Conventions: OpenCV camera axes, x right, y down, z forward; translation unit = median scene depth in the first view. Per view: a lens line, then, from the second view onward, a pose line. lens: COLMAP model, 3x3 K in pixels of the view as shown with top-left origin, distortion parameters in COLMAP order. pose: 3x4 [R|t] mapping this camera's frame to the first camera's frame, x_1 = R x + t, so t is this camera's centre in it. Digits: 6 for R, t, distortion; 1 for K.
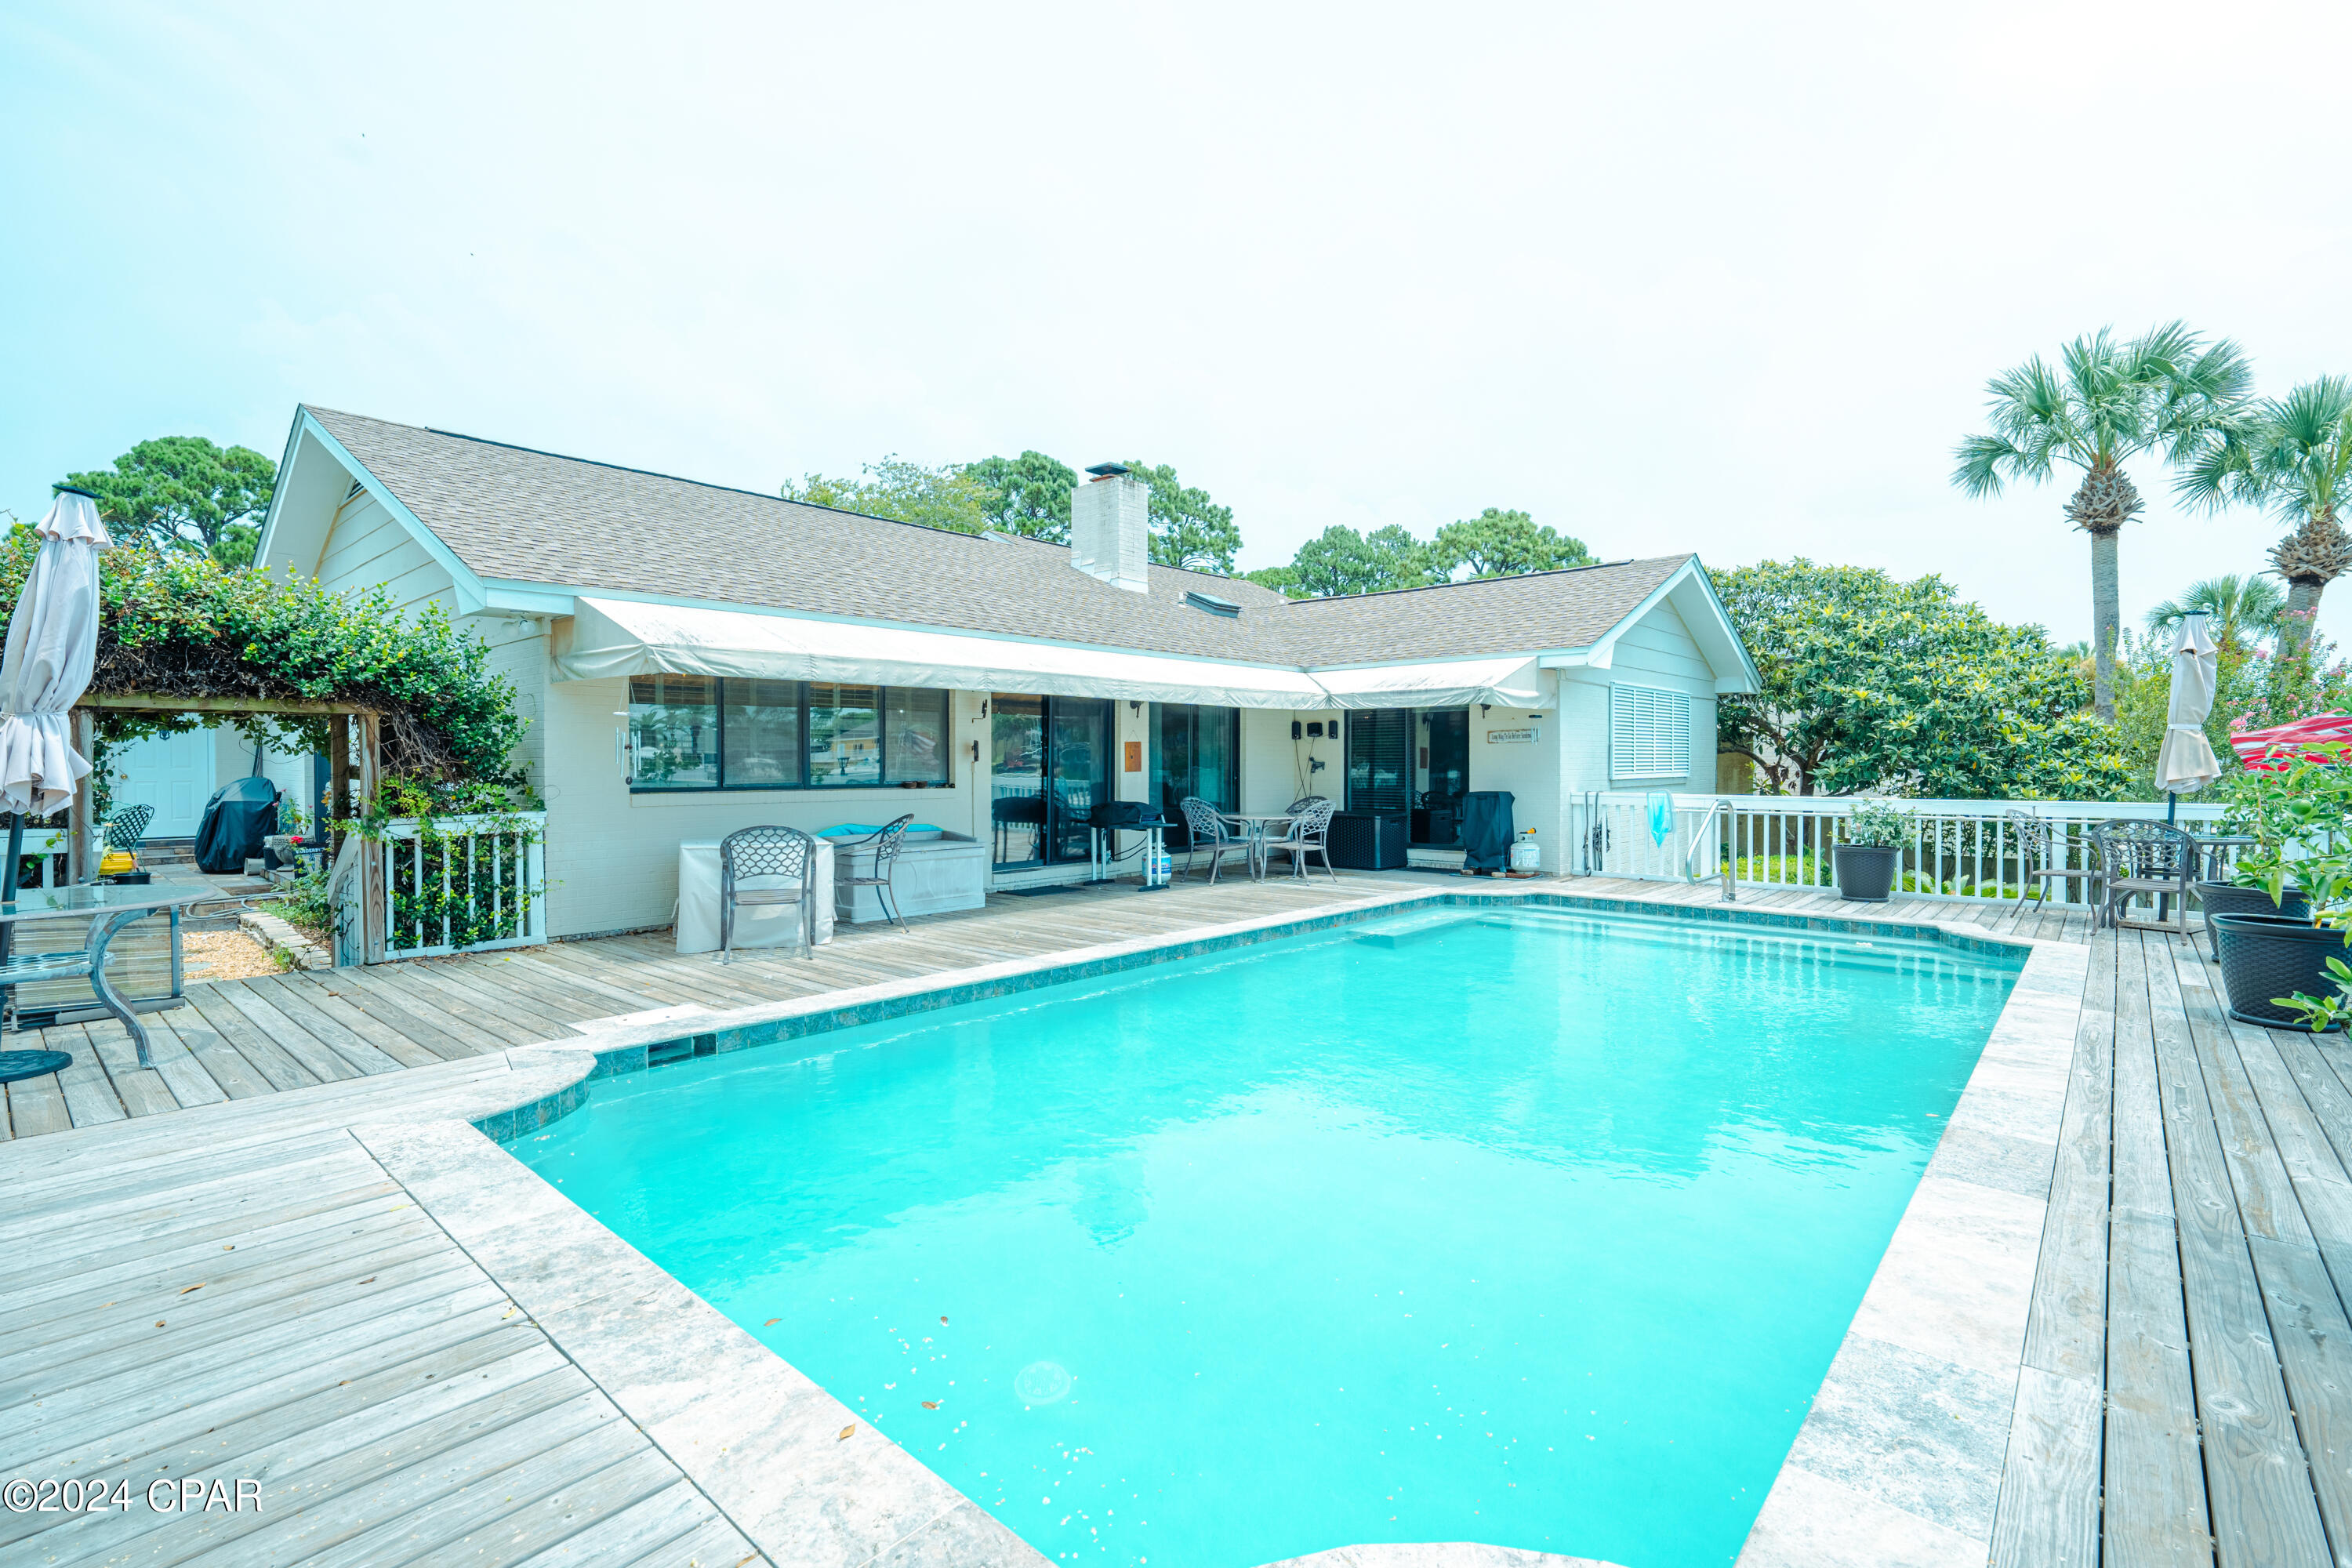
lens RADIAL K [[1068.6, 0, 1166.3], [0, 1068.6, 782.8], [0, 0, 1]] dist [0.002093, 0.000172]
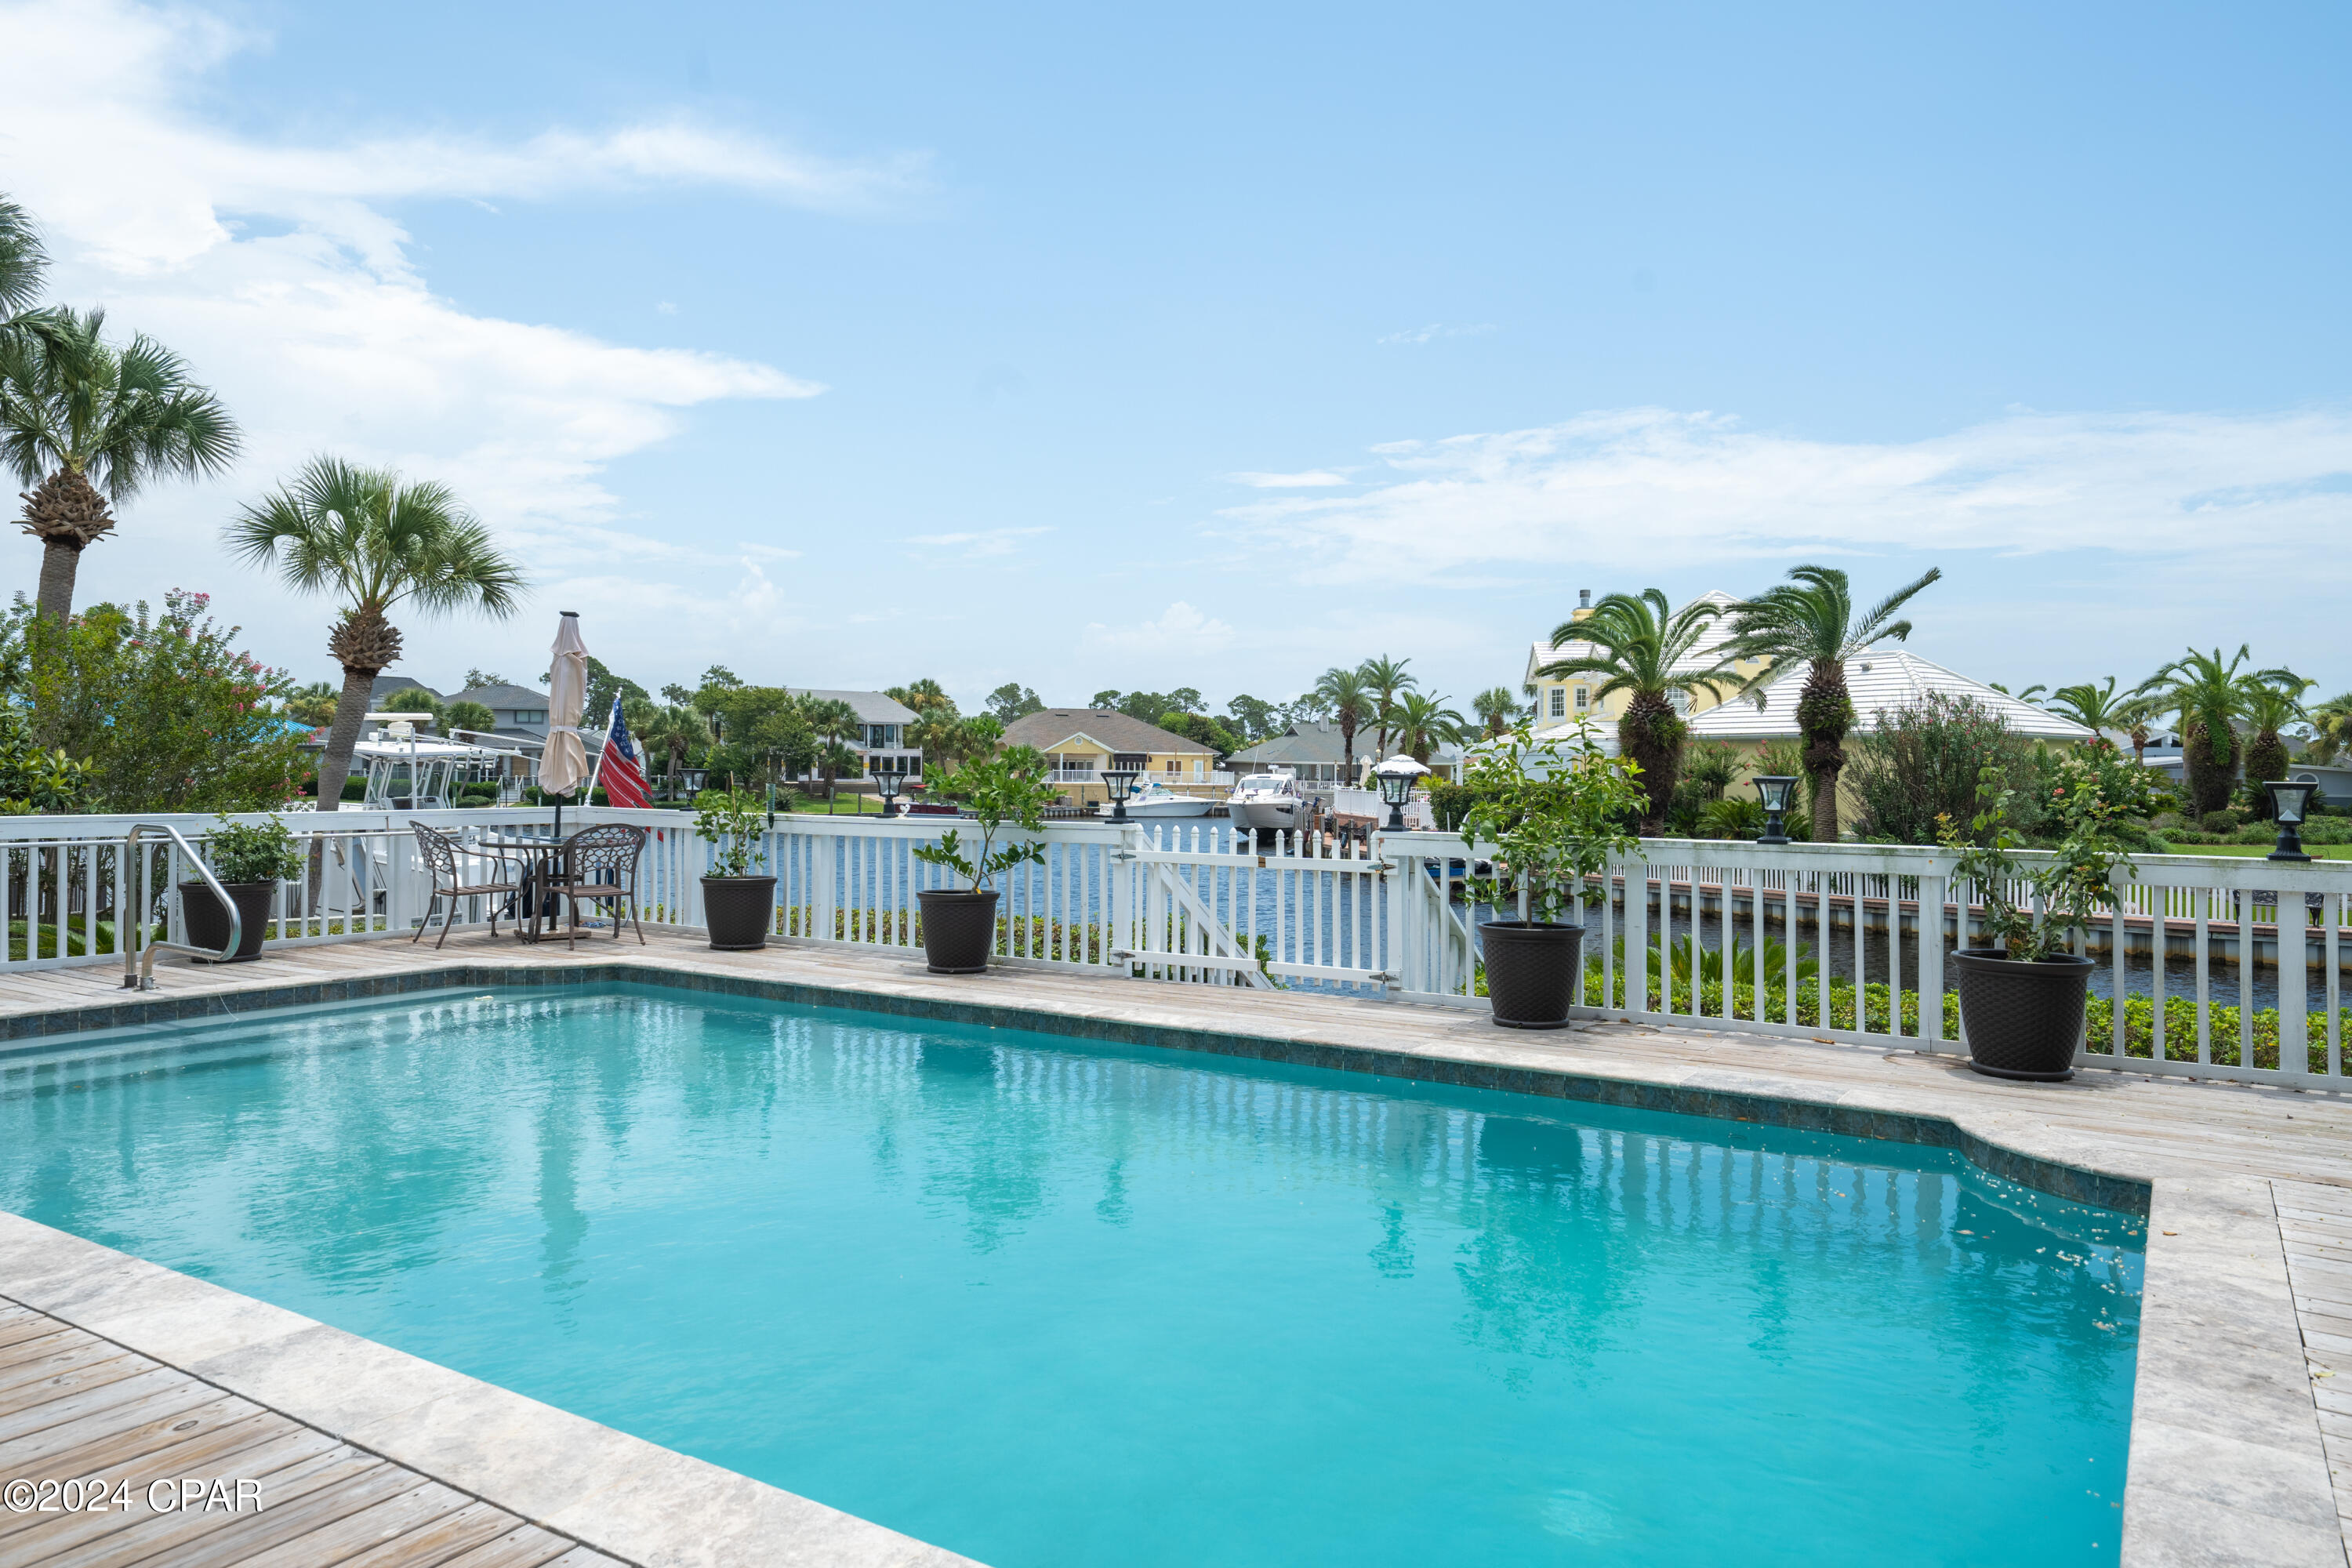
lens RADIAL K [[1601.0, 0, 1167.6], [0, 1601.0, 775.5], [0, 0, 1]] dist [0.028817, 0.002719]
pose [[-0.176098, 0.000783, 0.984372, -1.434573], [0.007569, 0.999971, 0.000559, -0.014160], [-0.984344, 0.007549, -0.176099, 1.754763]]
